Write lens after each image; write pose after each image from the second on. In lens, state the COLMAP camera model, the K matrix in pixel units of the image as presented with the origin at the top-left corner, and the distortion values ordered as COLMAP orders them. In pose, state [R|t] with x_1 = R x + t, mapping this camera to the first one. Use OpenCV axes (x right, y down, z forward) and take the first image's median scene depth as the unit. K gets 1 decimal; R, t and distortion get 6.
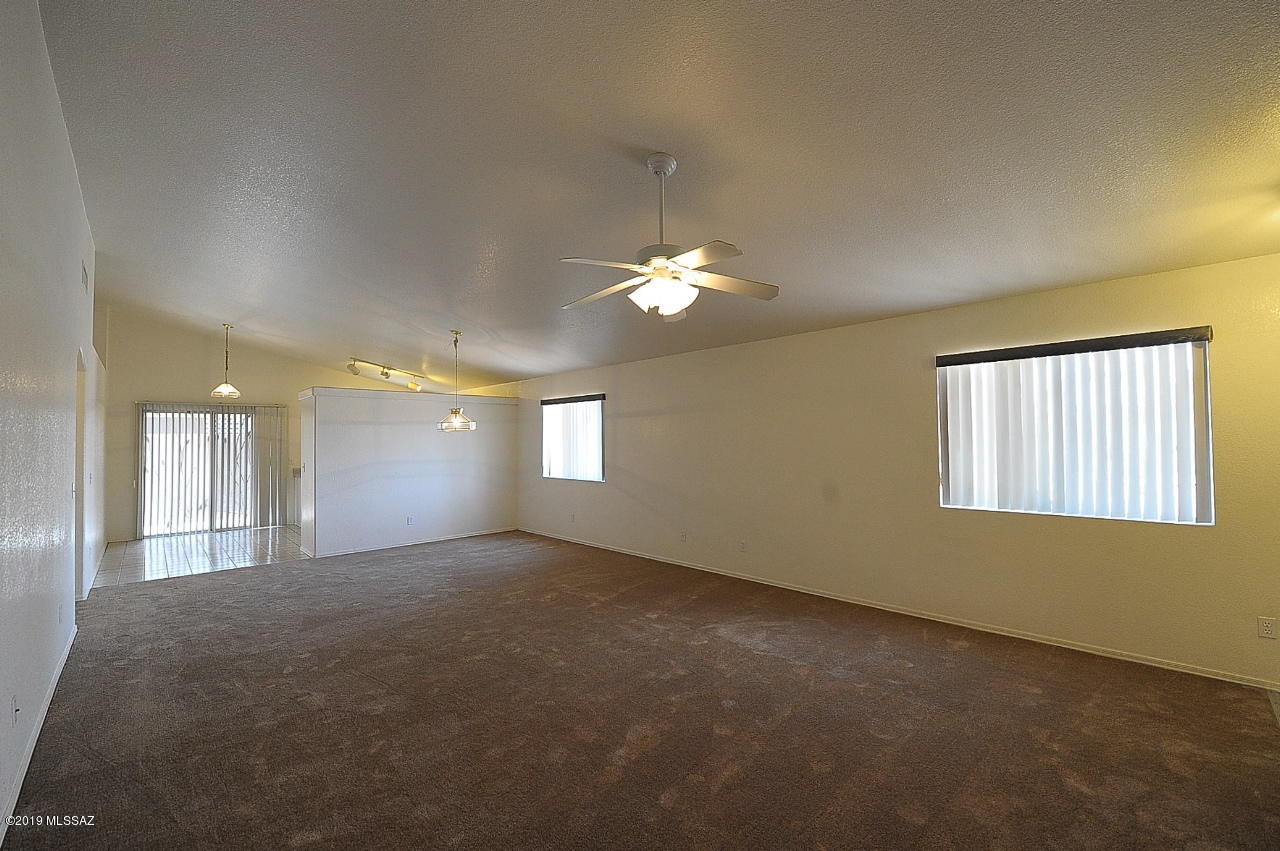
lens RADIAL K [[526.5, 0, 640.1], [0, 526.5, 425.3], [0, 0, 1]] dist [-0.011022, -0.002885]
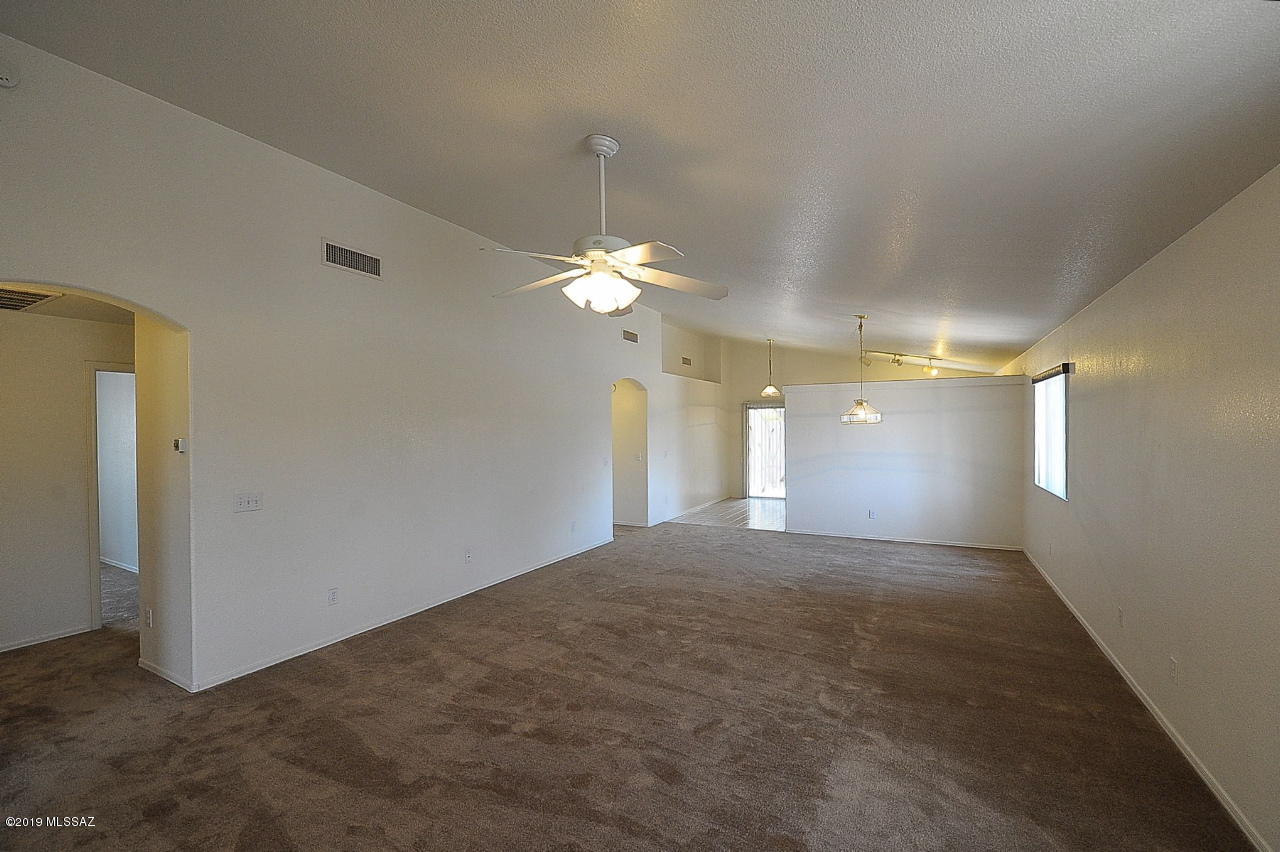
lens RADIAL K [[526.5, 0, 638.6], [0, 526.5, 431.3], [0, 0, 1]] dist [-0.011022, -0.002885]
pose [[0.314952, 0.013405, -0.949013, 0.318804], [0.027989, 0.999334, 0.023404, -0.005937], [0.948695, -0.033933, 0.314367, 0.268228]]
